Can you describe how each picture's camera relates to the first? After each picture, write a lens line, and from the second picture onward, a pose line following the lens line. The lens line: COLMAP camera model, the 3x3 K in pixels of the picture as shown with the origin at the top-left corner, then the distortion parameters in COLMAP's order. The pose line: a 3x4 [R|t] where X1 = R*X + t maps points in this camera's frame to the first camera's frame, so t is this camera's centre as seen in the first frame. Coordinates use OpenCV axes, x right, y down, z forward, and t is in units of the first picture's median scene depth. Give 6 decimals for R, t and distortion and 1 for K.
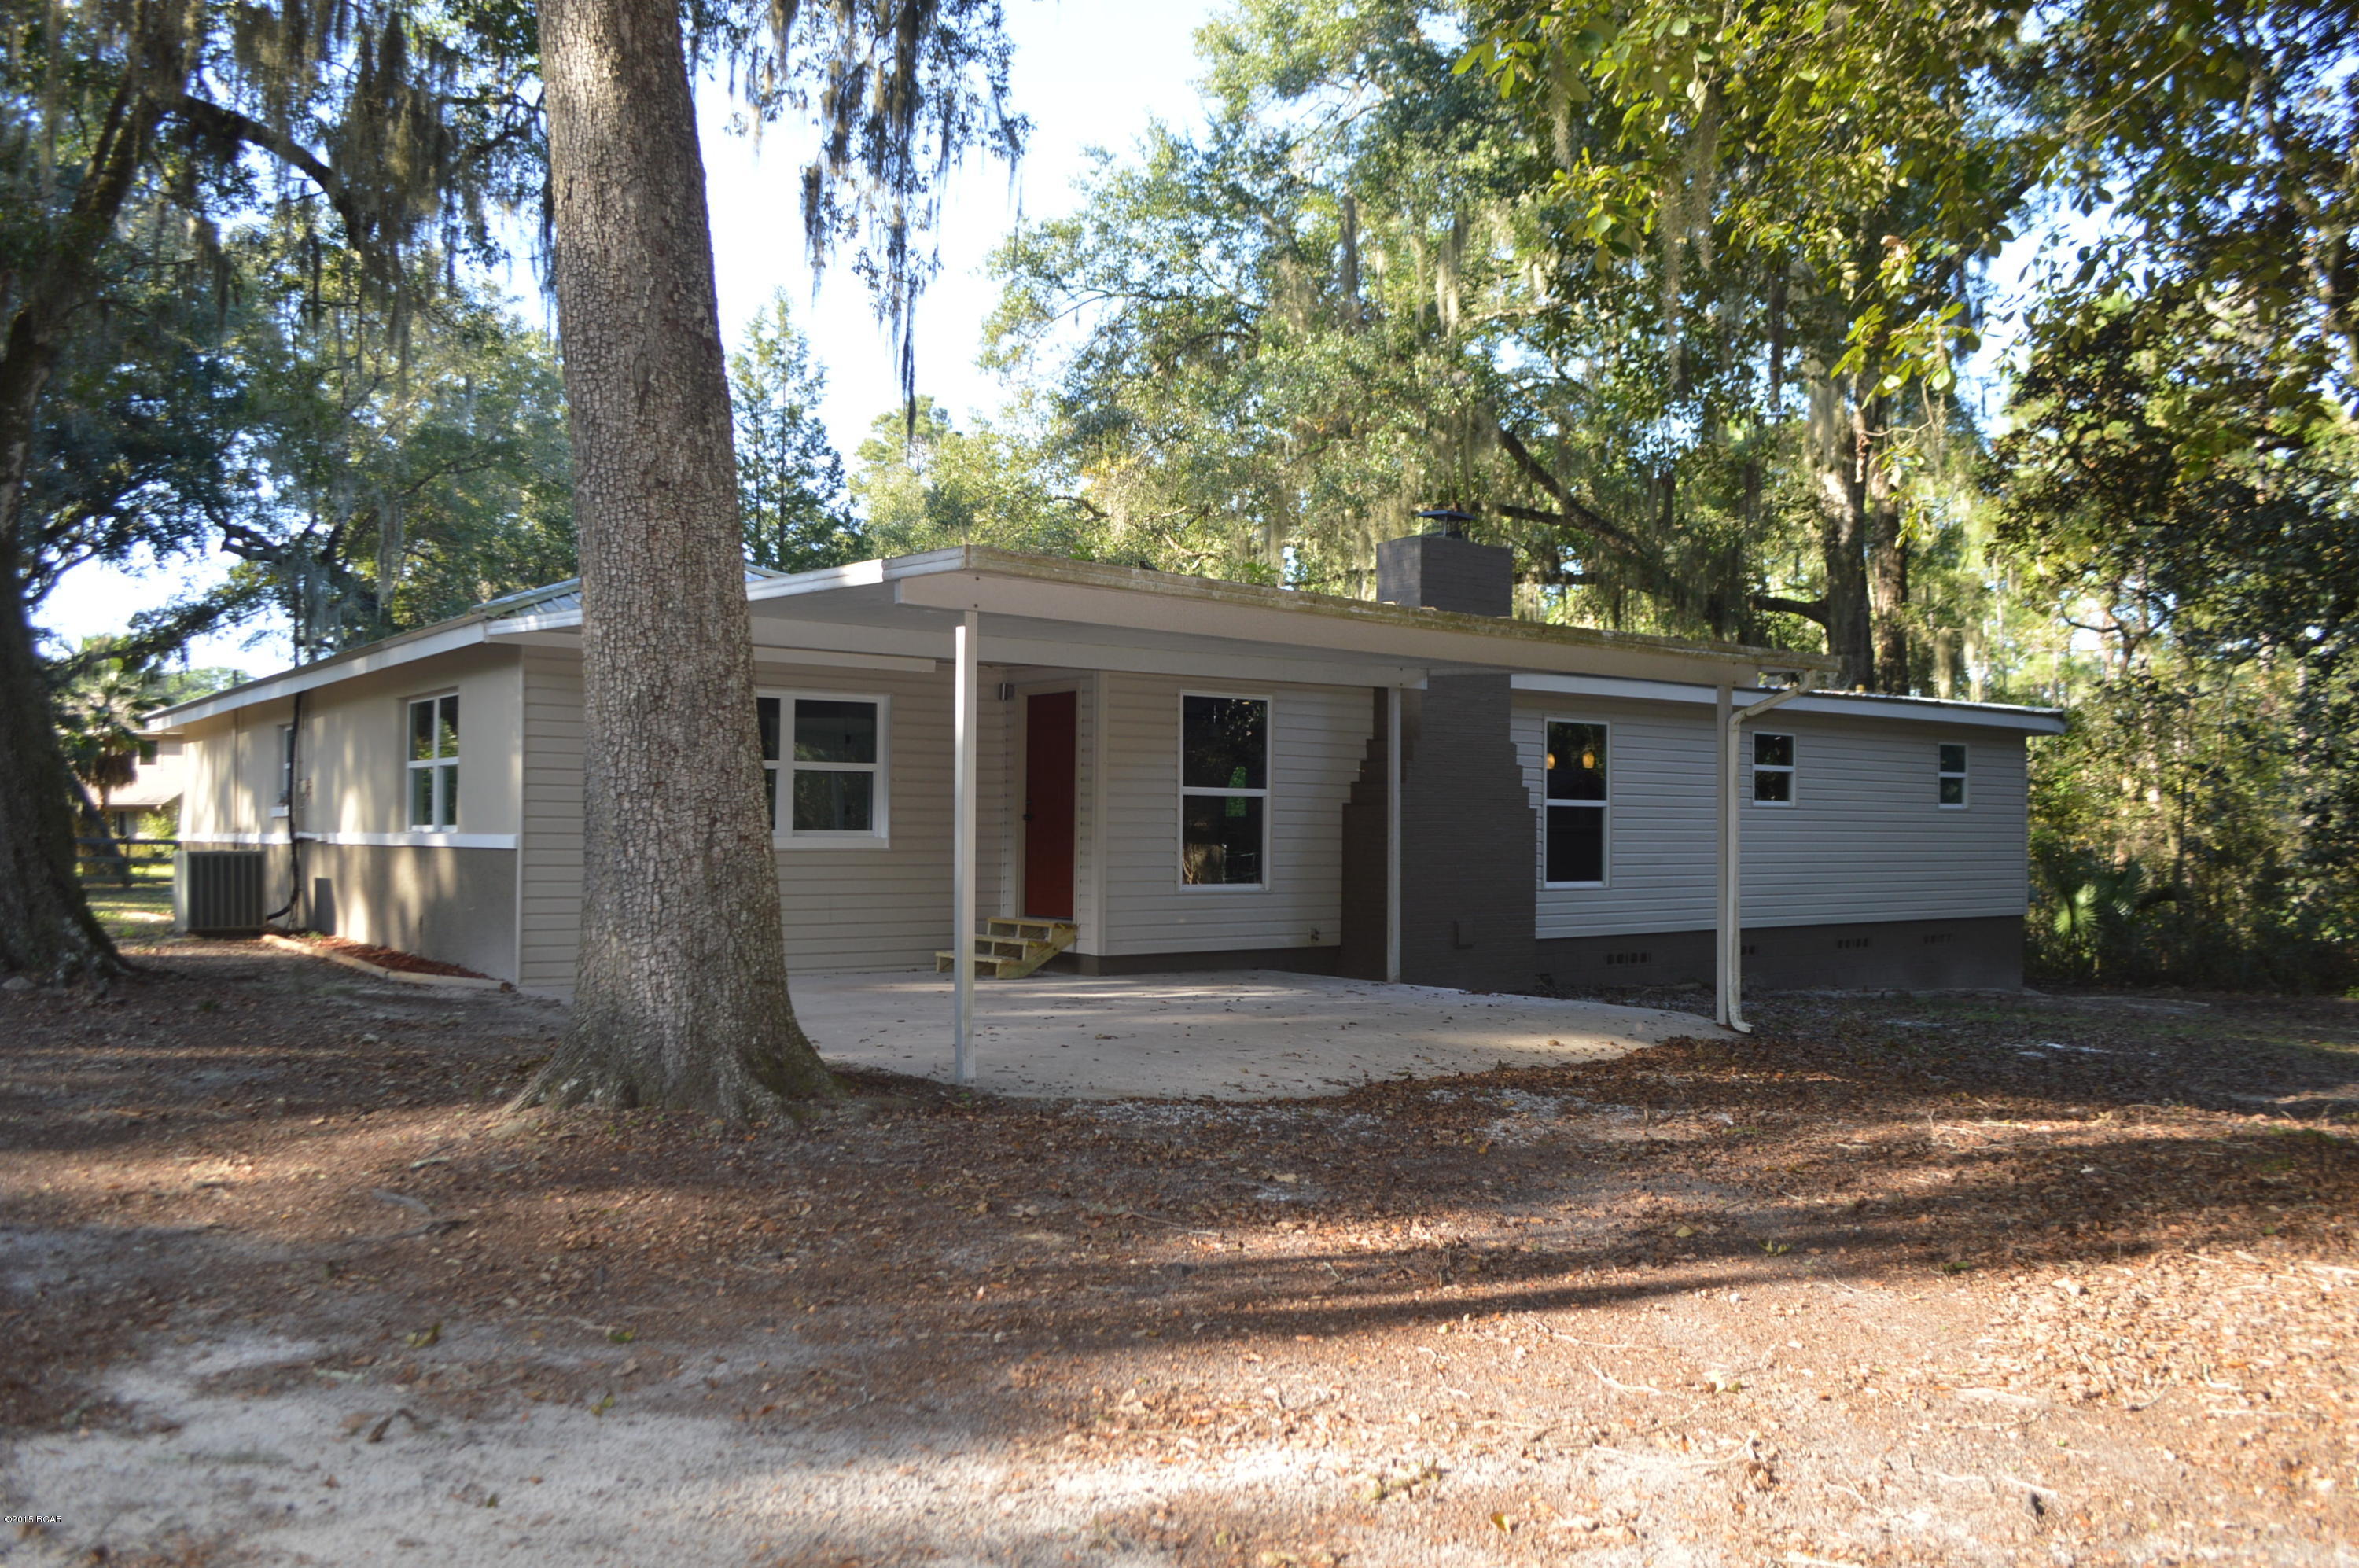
lens RADIAL K [[1692.8, 0, 1179.5], [0, 1692.8, 784.0], [0, 0, 1]] dist [-0.067312, 0.002525]
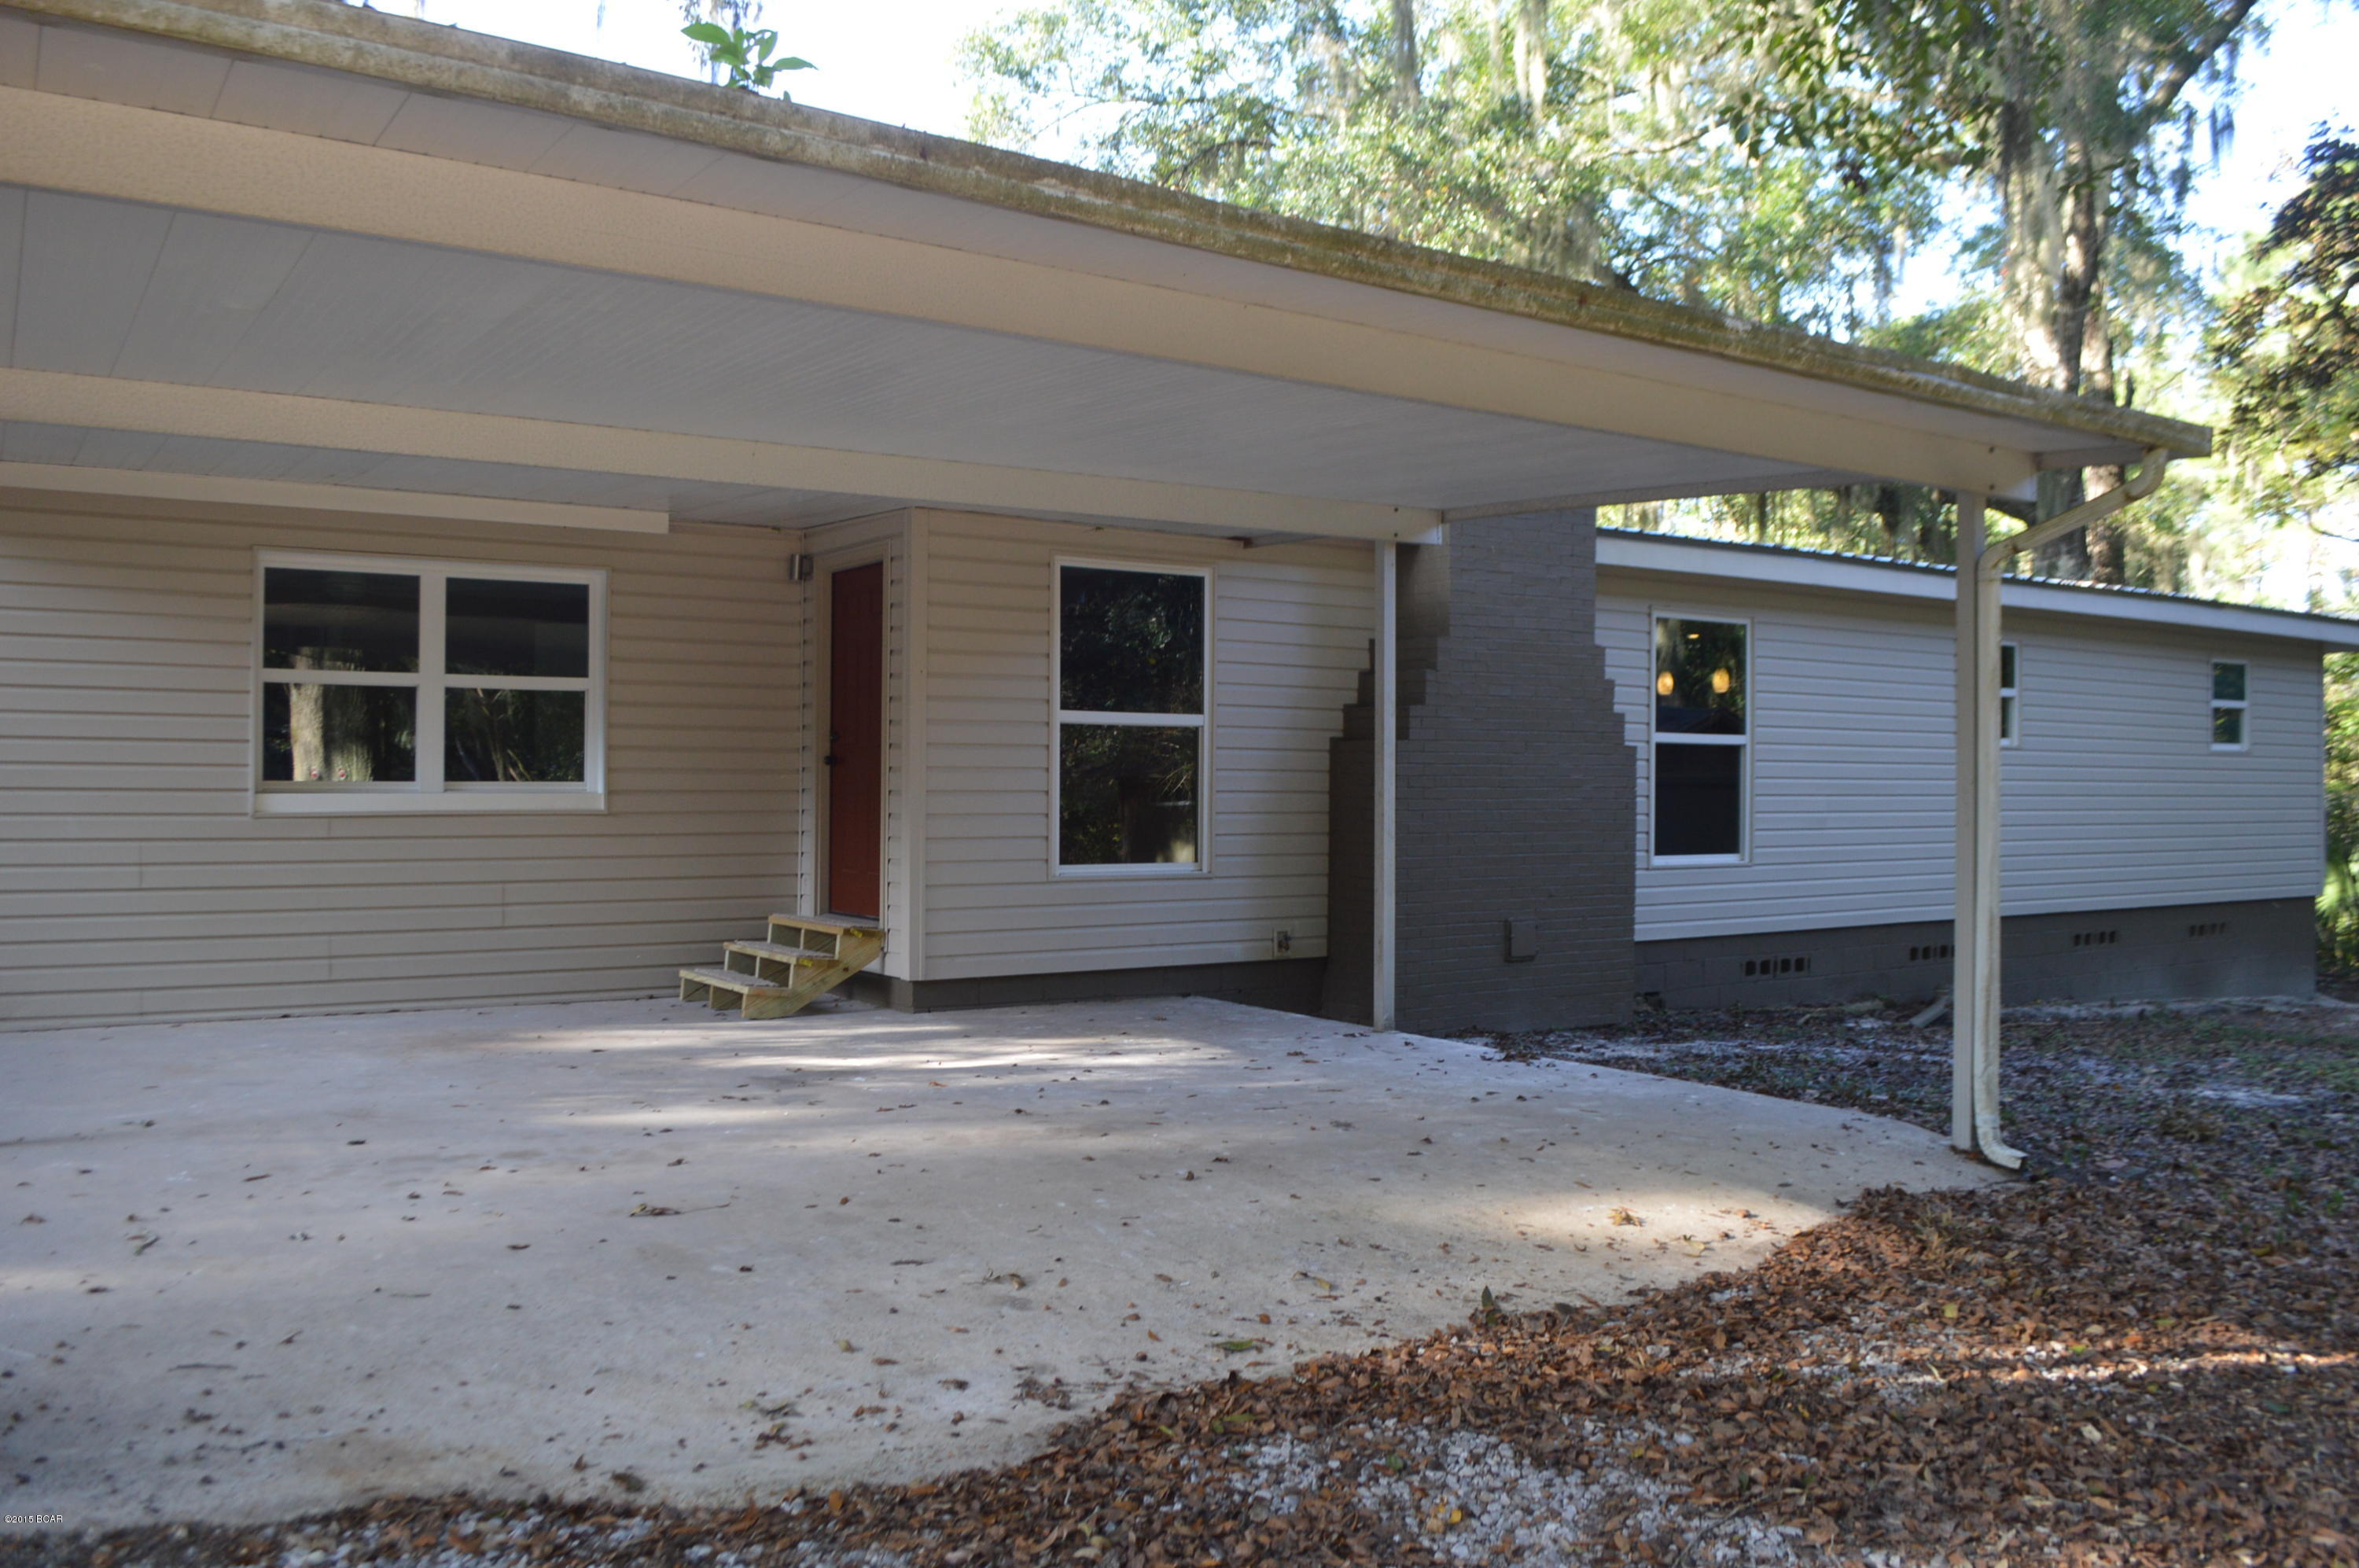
lens RADIAL K [[1789.5, 0, 1179.5], [0, 1789.5, 784.0], [0, 0, 1]] dist [-0.058134, -0.005602]
pose [[0.998032, -0.003329, -0.062620, 0.074954], [0.004983, 0.999642, 0.026276, 0.009939], [0.062510, -0.026536, 0.997691, 0.286454]]
